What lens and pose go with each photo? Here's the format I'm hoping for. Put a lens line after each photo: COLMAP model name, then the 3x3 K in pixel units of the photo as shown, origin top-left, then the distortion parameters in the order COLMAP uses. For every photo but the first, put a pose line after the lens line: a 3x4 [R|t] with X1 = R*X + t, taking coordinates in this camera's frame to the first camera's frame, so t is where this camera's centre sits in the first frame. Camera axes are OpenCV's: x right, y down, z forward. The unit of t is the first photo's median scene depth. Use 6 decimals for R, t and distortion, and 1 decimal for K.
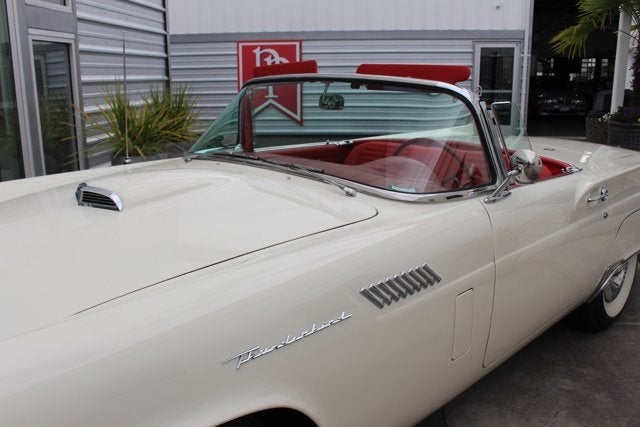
lens RADIAL K [[624.4, 0, 320.1], [0, 624.4, 192.4], [0, 0, 1]] dist [-0.171389, 0.260754]
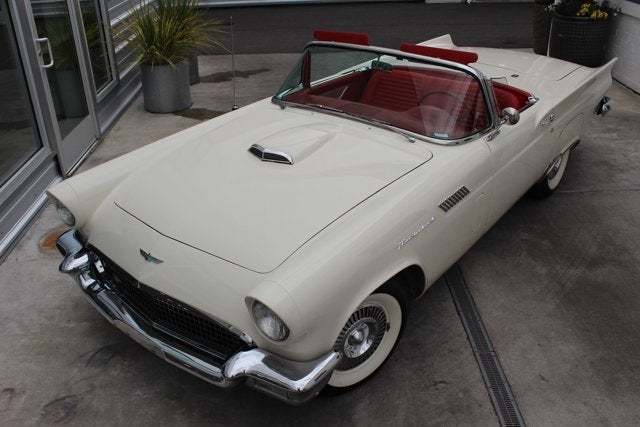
lens RADIAL K [[624.4, 0, 320.1], [0, 624.4, 192.4], [0, 0, 1]] dist [-0.171389, 0.260754]
pose [[0.994388, -0.061528, 0.086059, -0.317539], [0.039084, 0.969590, 0.241595, -0.250047], [-0.098307, -0.236876, 0.966553, -0.586543]]
